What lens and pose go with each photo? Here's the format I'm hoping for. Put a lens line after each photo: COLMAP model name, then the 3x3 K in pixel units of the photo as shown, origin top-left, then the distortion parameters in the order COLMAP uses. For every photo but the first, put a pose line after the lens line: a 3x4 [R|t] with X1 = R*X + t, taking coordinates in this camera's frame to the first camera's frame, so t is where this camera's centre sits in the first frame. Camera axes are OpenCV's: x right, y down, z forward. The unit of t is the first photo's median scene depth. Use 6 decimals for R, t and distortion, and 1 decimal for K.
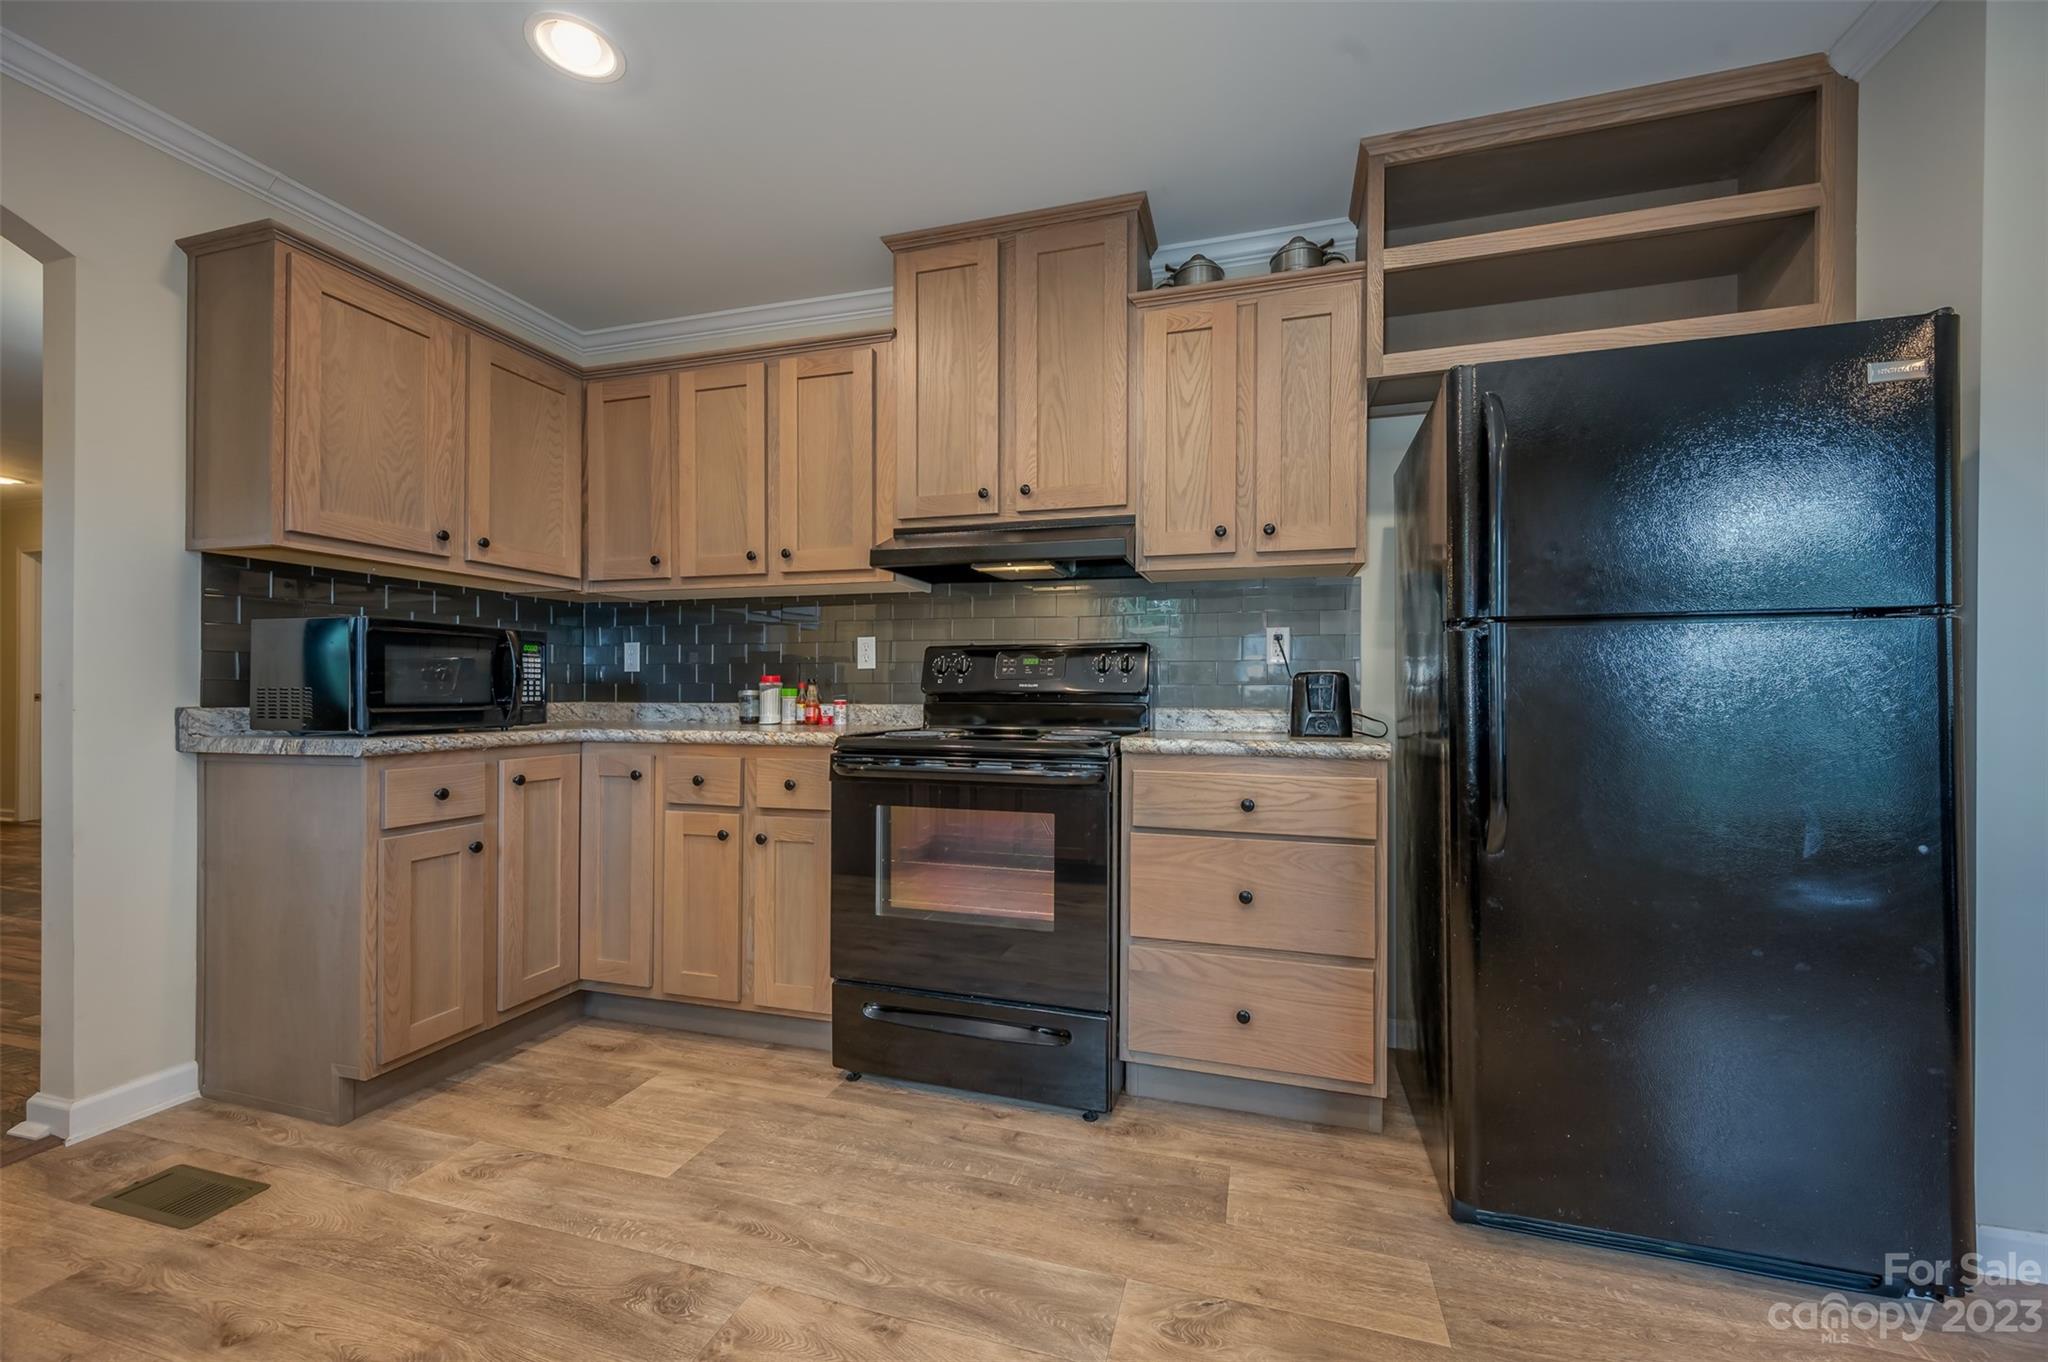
lens RADIAL K [[804.3, 0, 1030.9], [0, 804.3, 688.2], [0, 0, 1]] dist [0.005111, -0.000364]
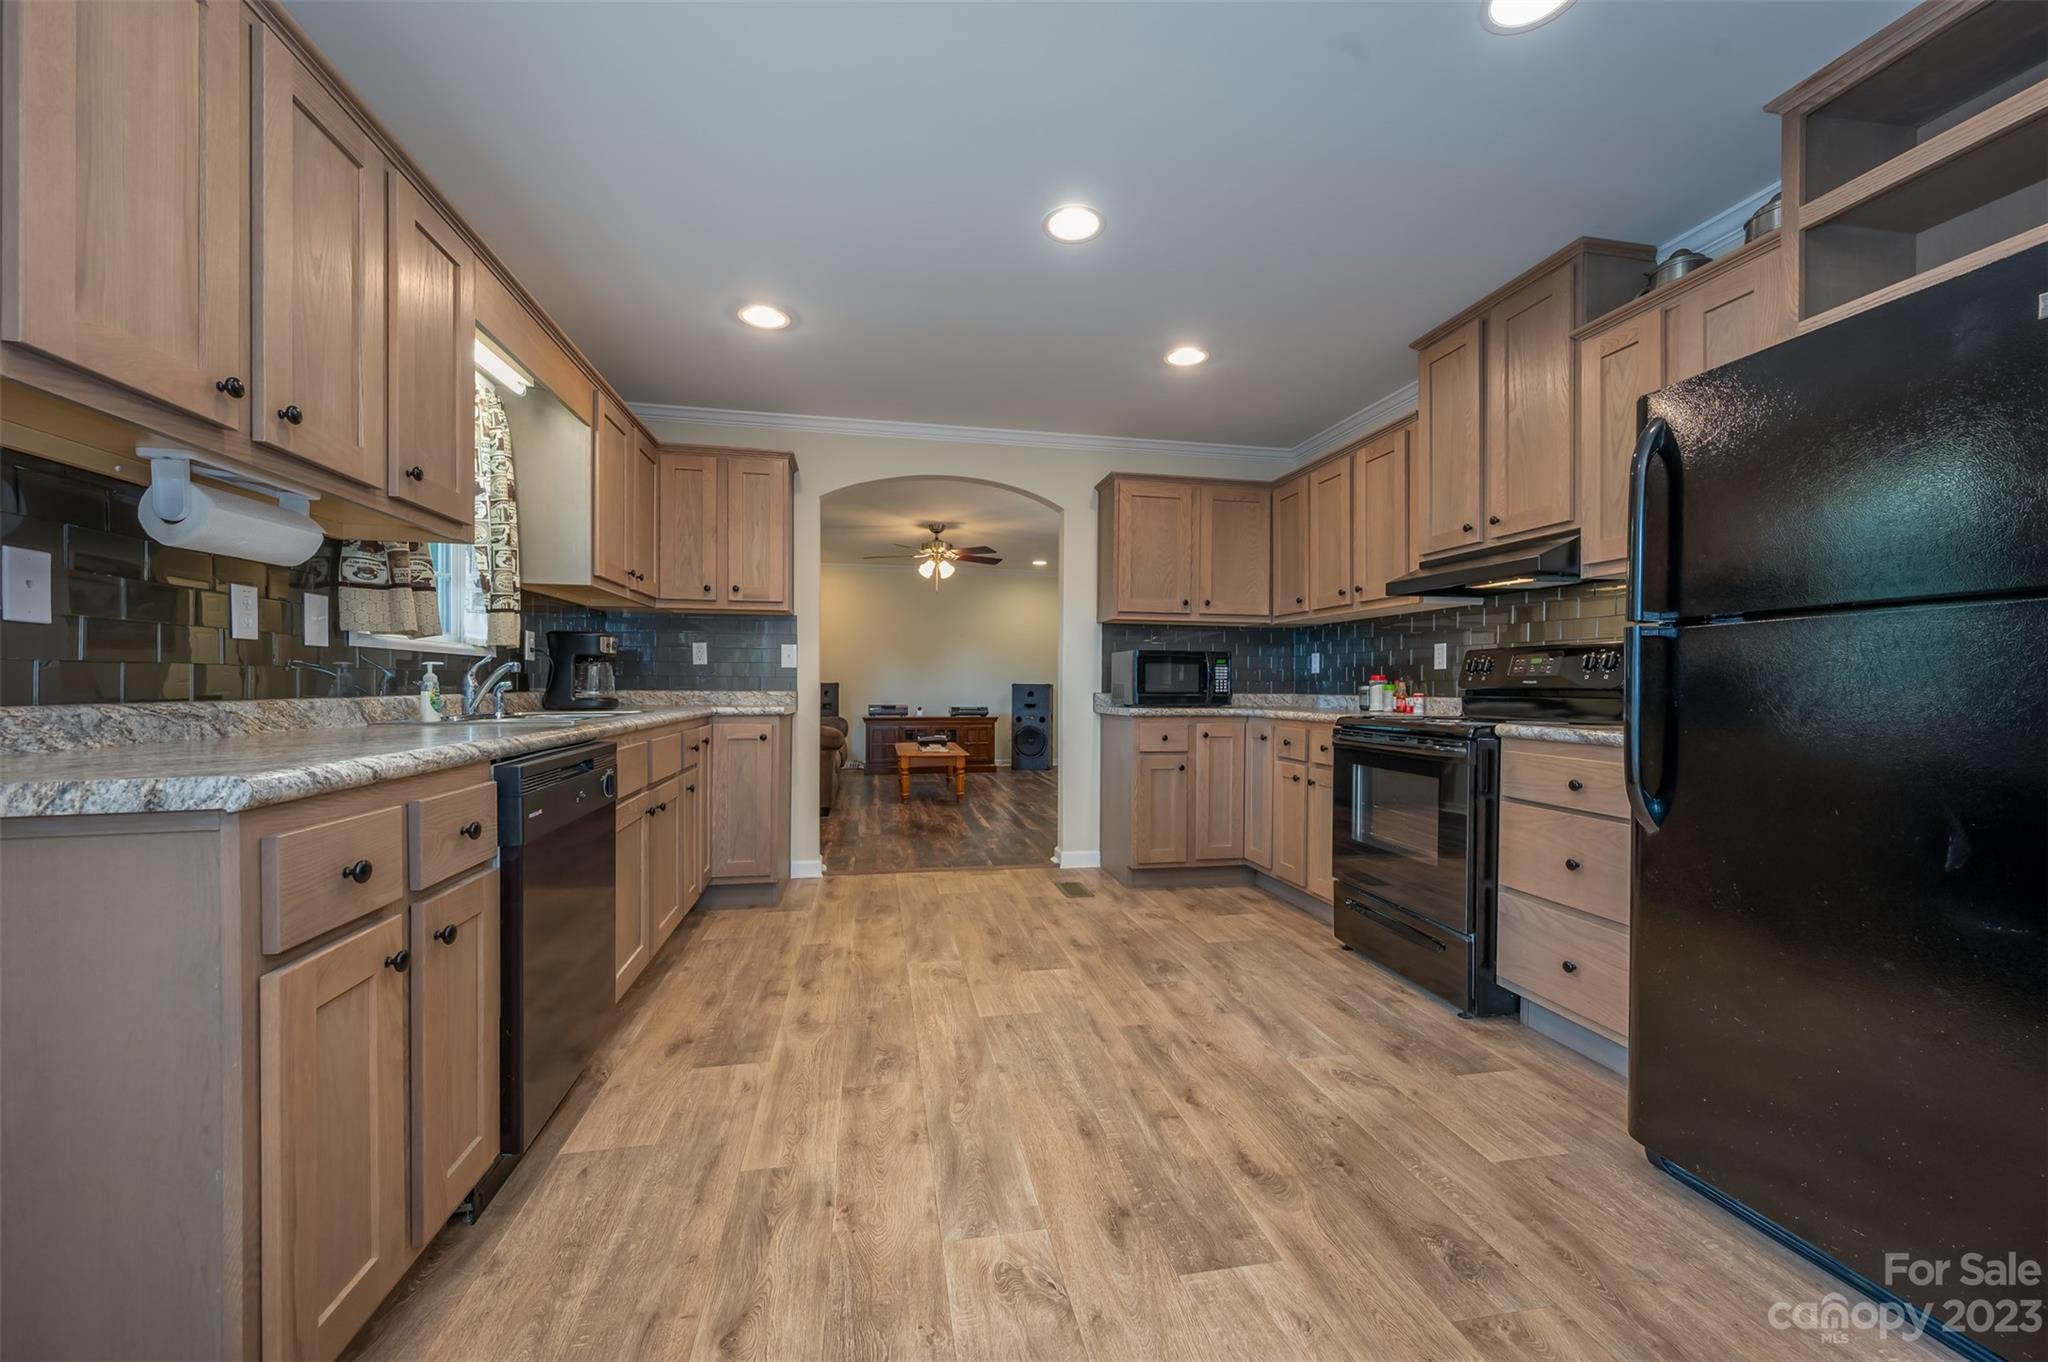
lens RADIAL K [[804.3, 0, 1030.9], [0, 804.3, 688.2], [0, 0, 1]] dist [0.005111, -0.000364]
pose [[0.467649, 0.003888, -0.883906, 0.809059], [-0.001967, 0.999992, 0.003358, 0.003493], [0.883912, 0.000168, 0.467653, -0.200008]]
